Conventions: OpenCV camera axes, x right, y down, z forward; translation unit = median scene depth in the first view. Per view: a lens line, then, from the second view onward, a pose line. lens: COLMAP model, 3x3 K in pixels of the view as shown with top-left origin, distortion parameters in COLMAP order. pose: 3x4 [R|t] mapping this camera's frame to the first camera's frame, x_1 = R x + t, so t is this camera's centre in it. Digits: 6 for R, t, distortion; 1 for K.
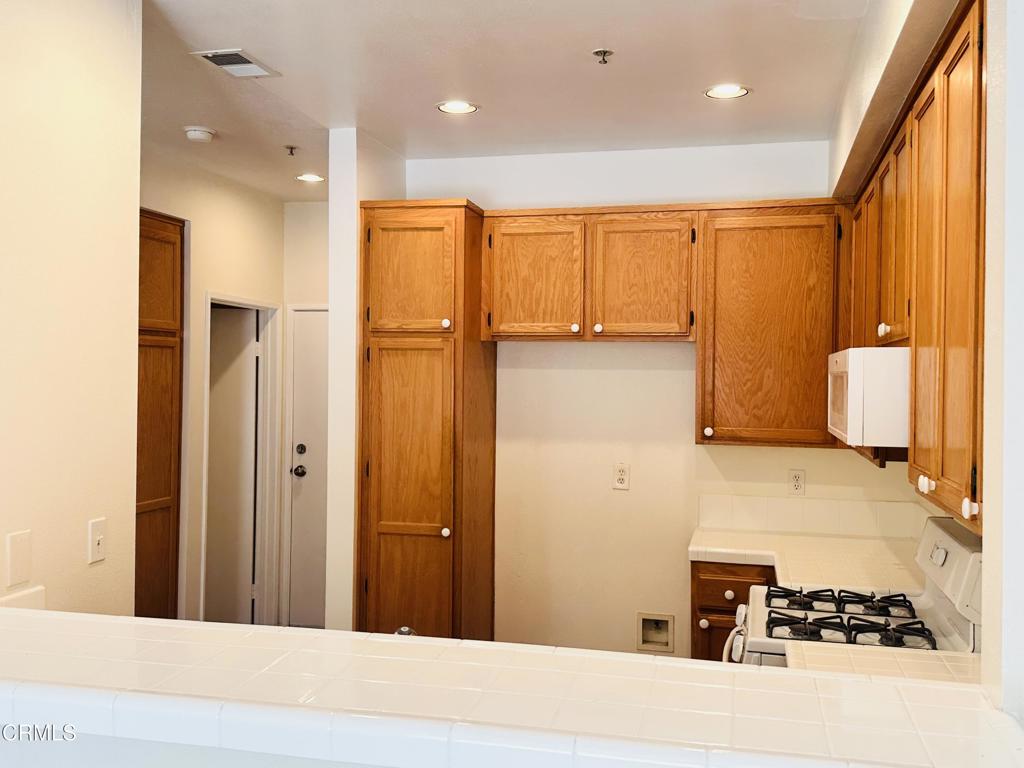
lens RADIAL K [[980.1, 0, 512.0], [0, 980.1, 384.0], [0, 0, 1]] dist [0.108459, -0.212013]
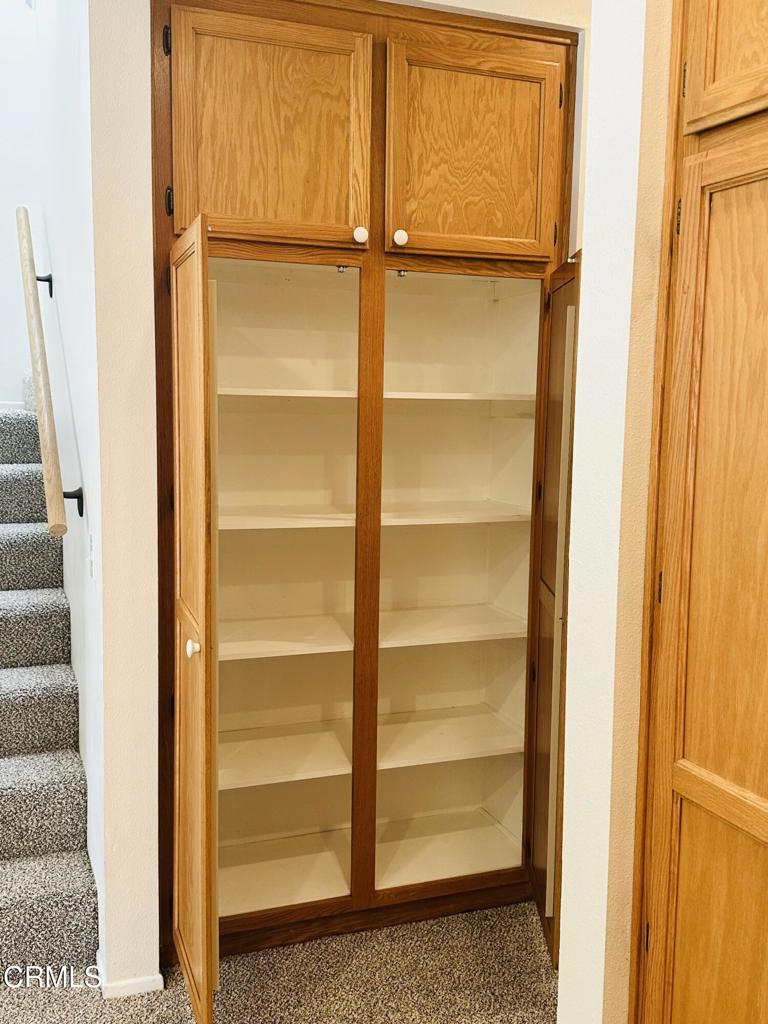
lens RADIAL K [[1049.7, 0, 383.7], [0, 1049.7, 529.4], [0, 0, 1]] dist [-0.001087, -0.000662]
pose [[0.580695, 0.091996, -0.808907, 0.073353], [-0.006950, 0.994119, 0.108070, 0.032028], [0.814092, -0.057134, 0.577919, 0.733802]]
